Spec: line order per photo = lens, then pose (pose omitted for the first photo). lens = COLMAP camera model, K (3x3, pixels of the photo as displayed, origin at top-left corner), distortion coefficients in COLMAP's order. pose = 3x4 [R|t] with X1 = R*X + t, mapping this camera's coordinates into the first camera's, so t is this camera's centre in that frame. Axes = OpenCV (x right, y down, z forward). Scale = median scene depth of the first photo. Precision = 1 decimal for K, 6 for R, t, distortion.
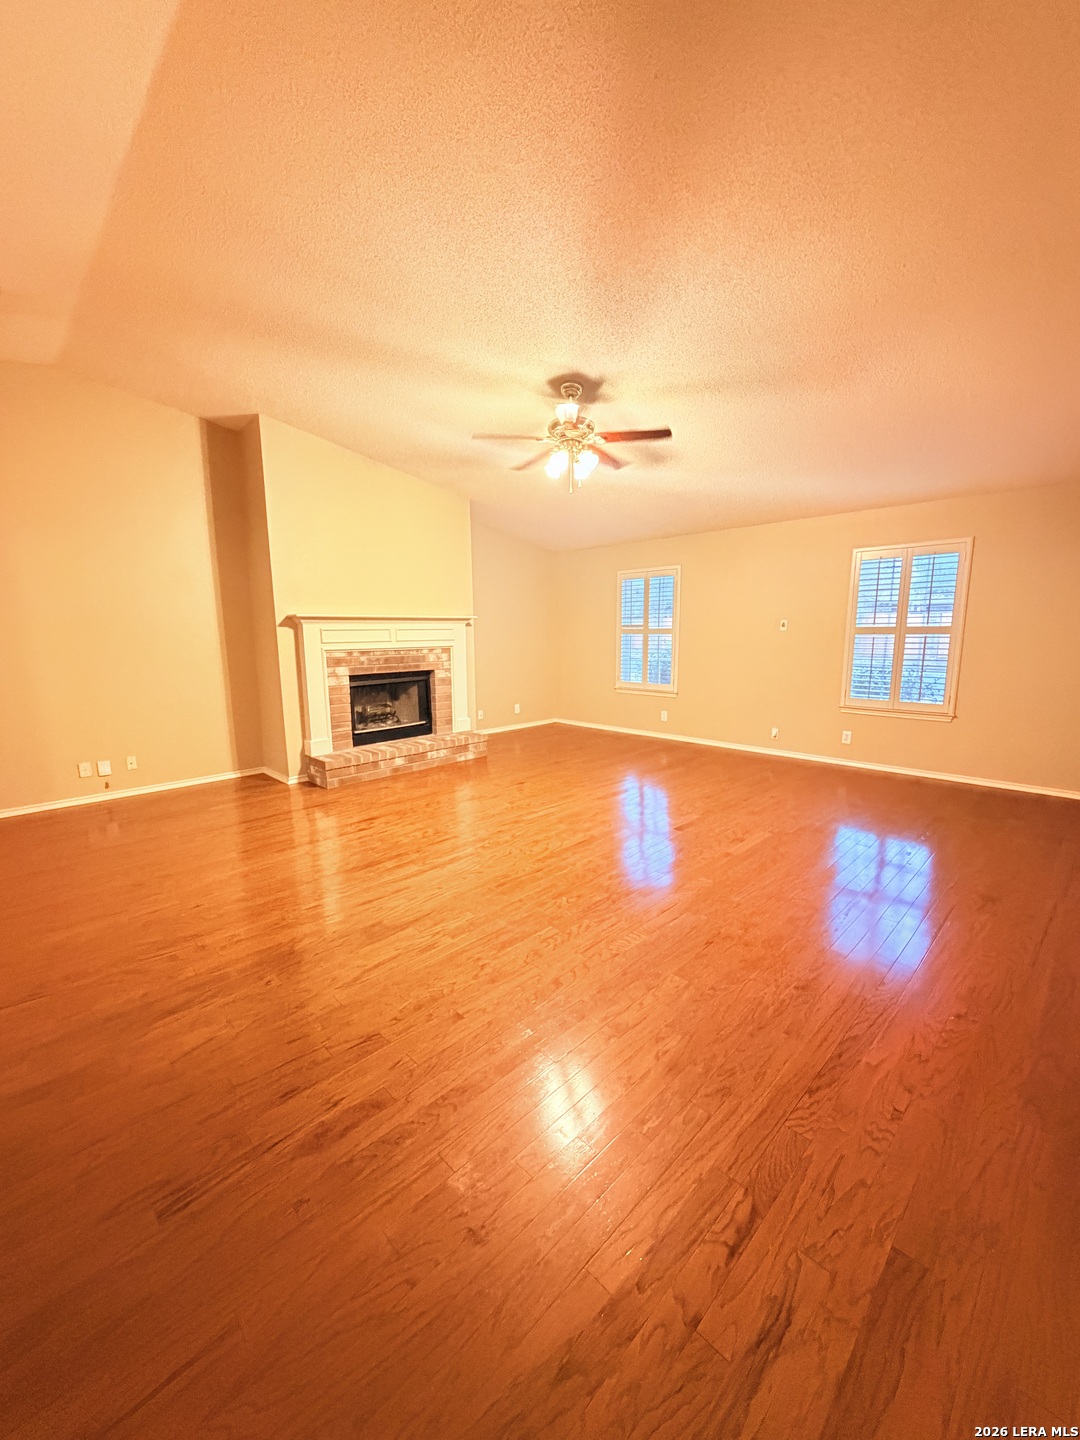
lens RADIAL K [[577.2, 0, 537.4], [0, 577.2, 723.0], [0, 0, 1]] dist [-0.000163, 0.000227]
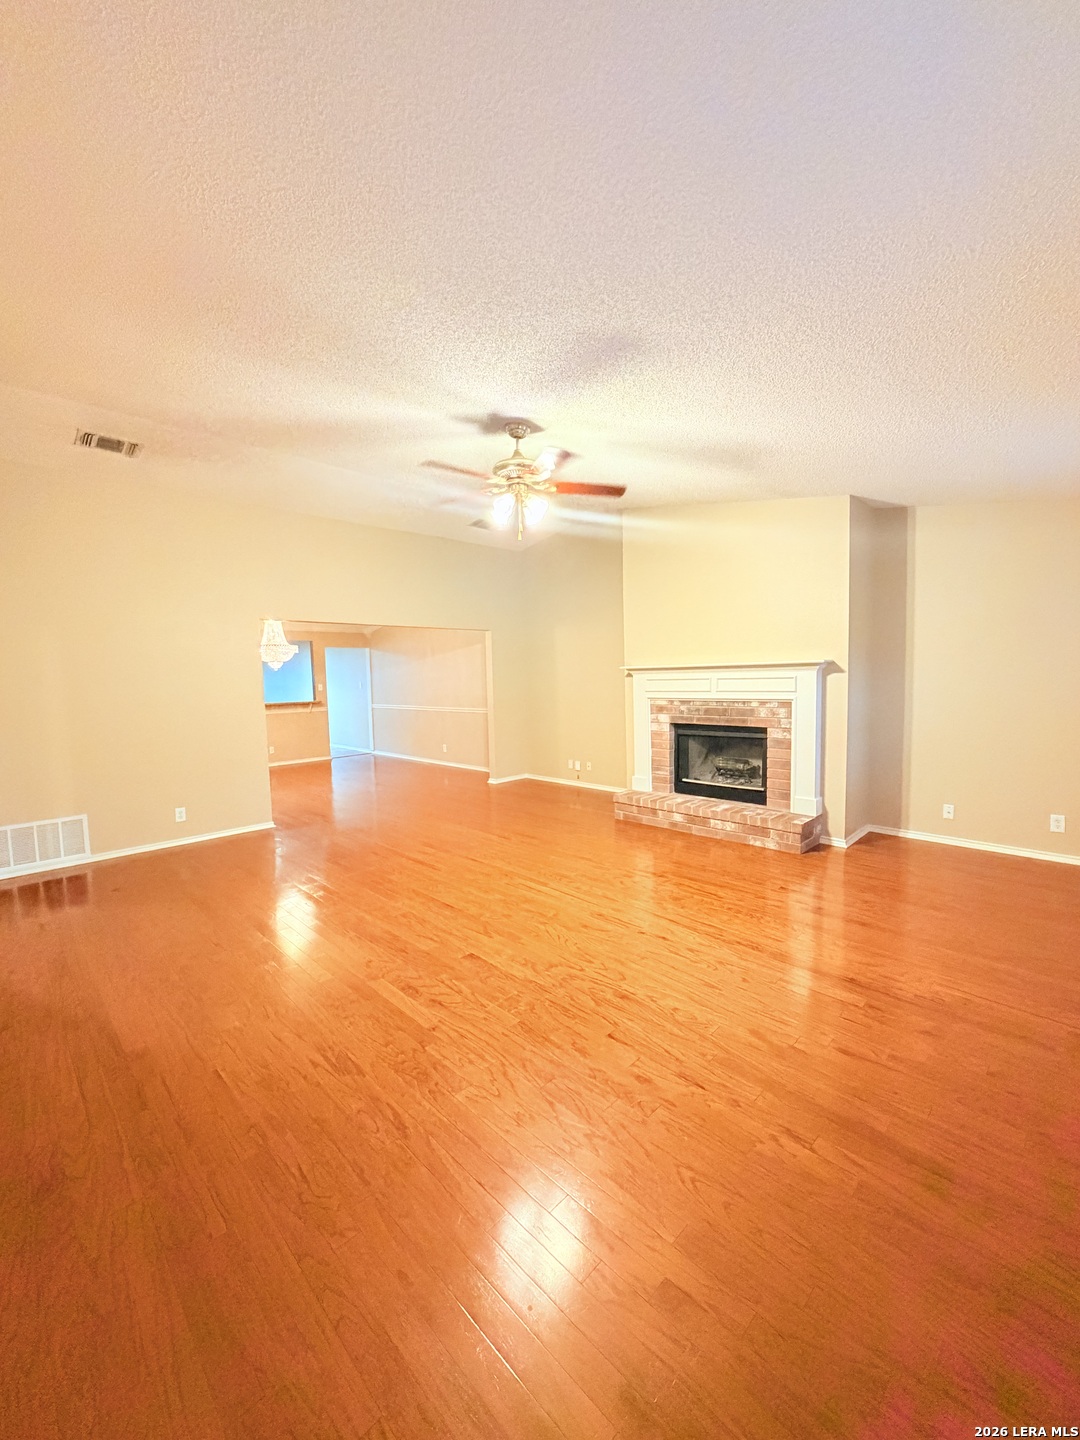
lens RADIAL K [[577.2, 0, 540.8], [0, 577.2, 720.8], [0, 0, 1]] dist [-0.000163, 0.000227]
pose [[-0.006580, 0.085892, -0.996283, 0.688692], [-0.135948, 0.986977, 0.085988, -0.140114], [0.990694, 0.136008, 0.005183, 0.743997]]
